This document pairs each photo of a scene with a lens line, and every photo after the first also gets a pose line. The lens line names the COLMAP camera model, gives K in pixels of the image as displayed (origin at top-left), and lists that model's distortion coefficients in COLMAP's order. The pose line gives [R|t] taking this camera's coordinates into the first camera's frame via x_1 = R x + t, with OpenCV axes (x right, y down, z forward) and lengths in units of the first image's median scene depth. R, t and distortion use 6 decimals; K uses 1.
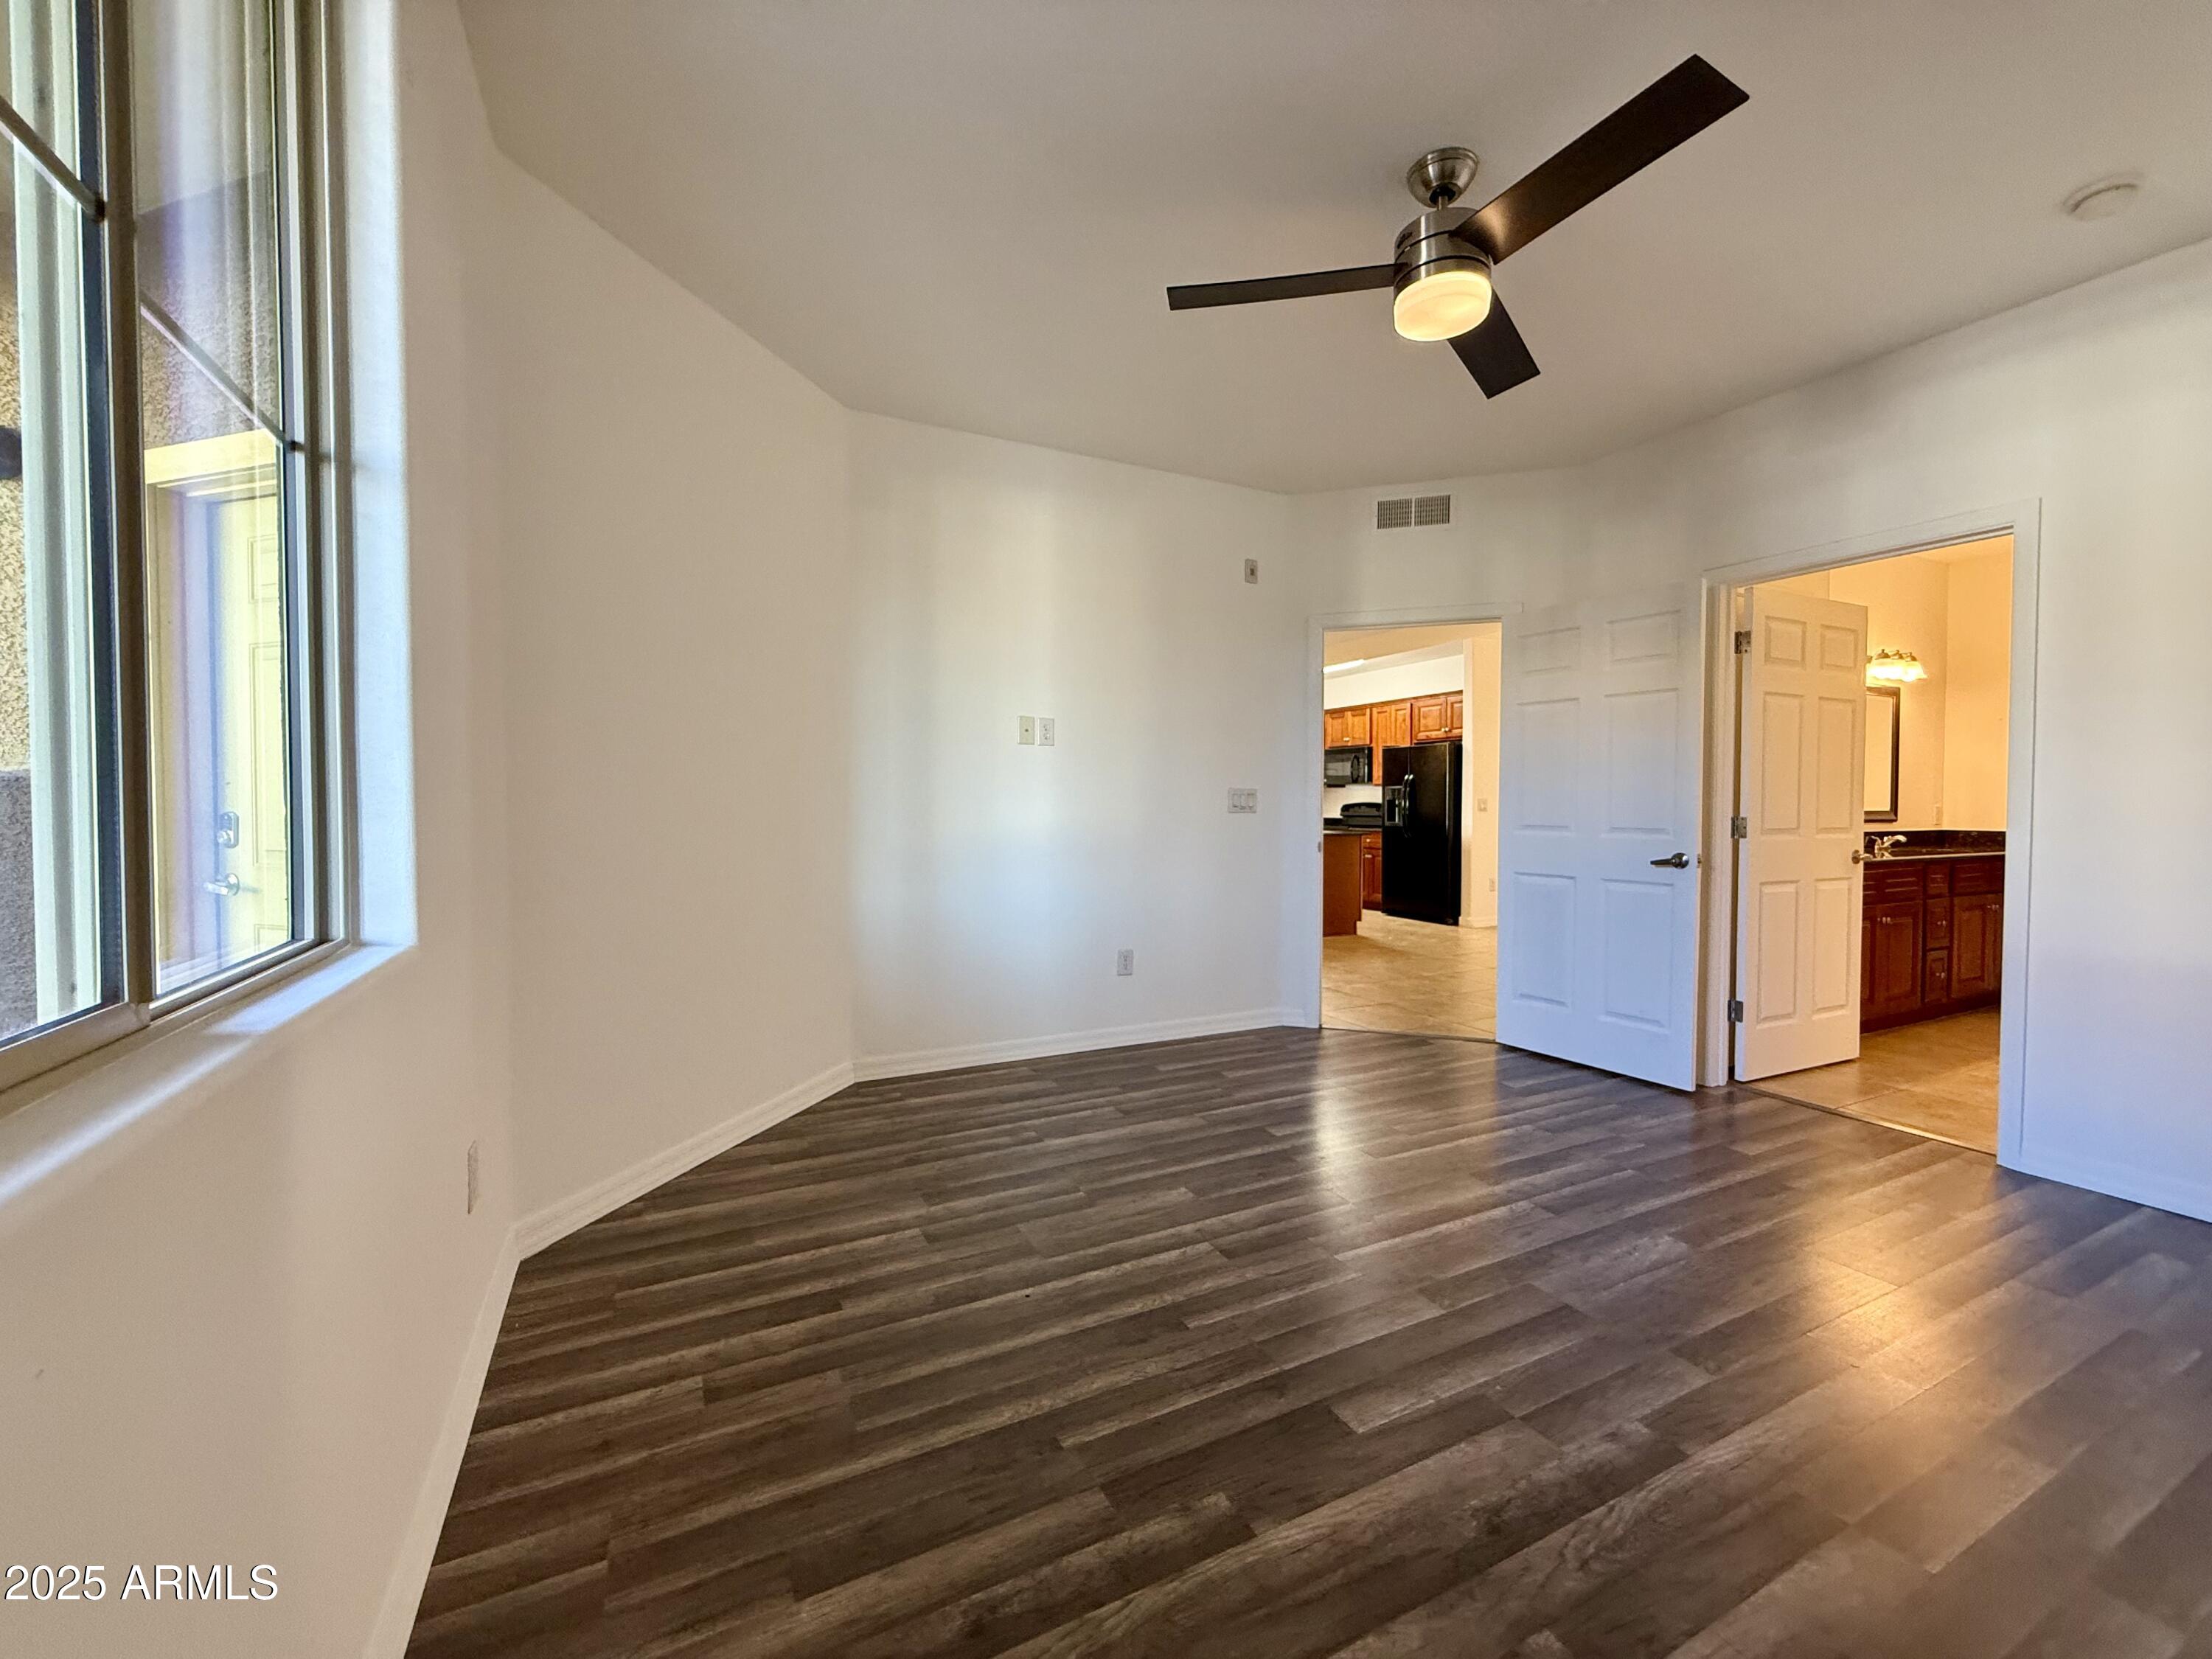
lens RADIAL K [[879.8, 0, 1108.1], [0, 879.8, 824.9], [0, 0, 1]] dist [0.001448, -0.000009]
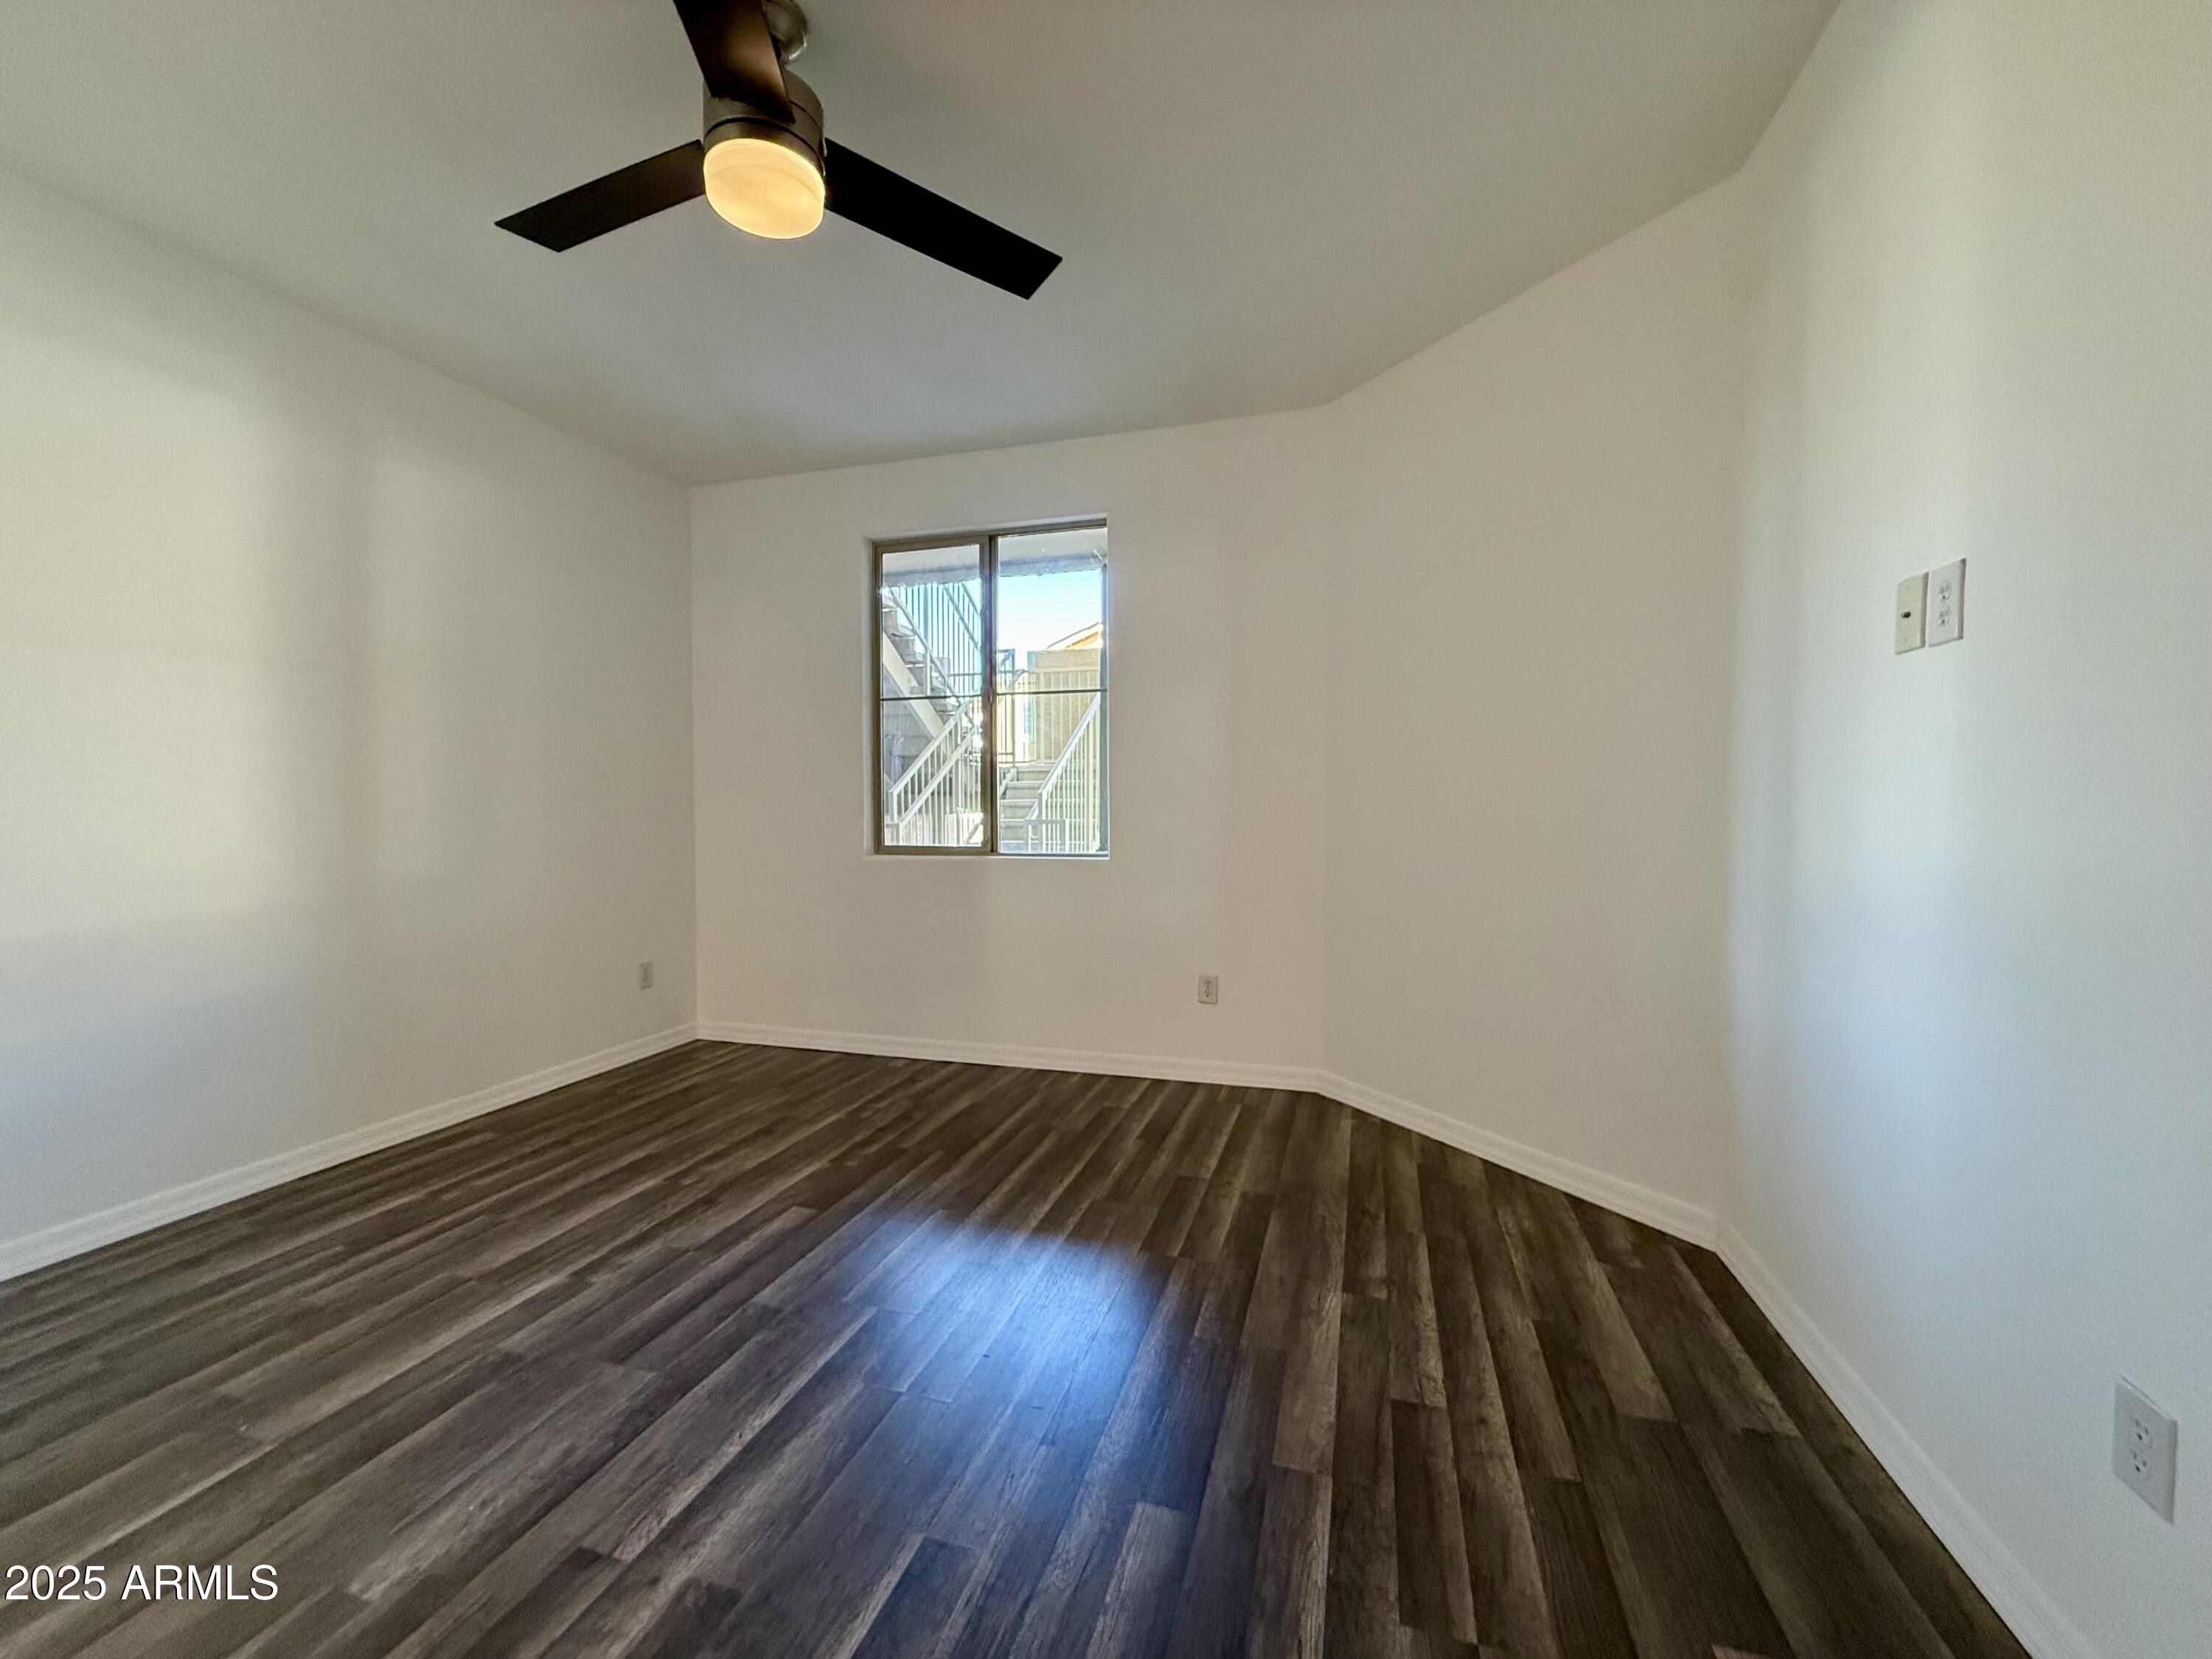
lens RADIAL K [[879.8, 0, 1108.1], [0, 879.8, 824.9], [0, 0, 1]] dist [0.001448, -0.000009]
pose [[-0.688351, 0.014510, -0.725233, 0.732691], [-0.014953, 0.999304, 0.034186, -0.043222], [0.725224, 0.034377, -0.687655, 1.749444]]
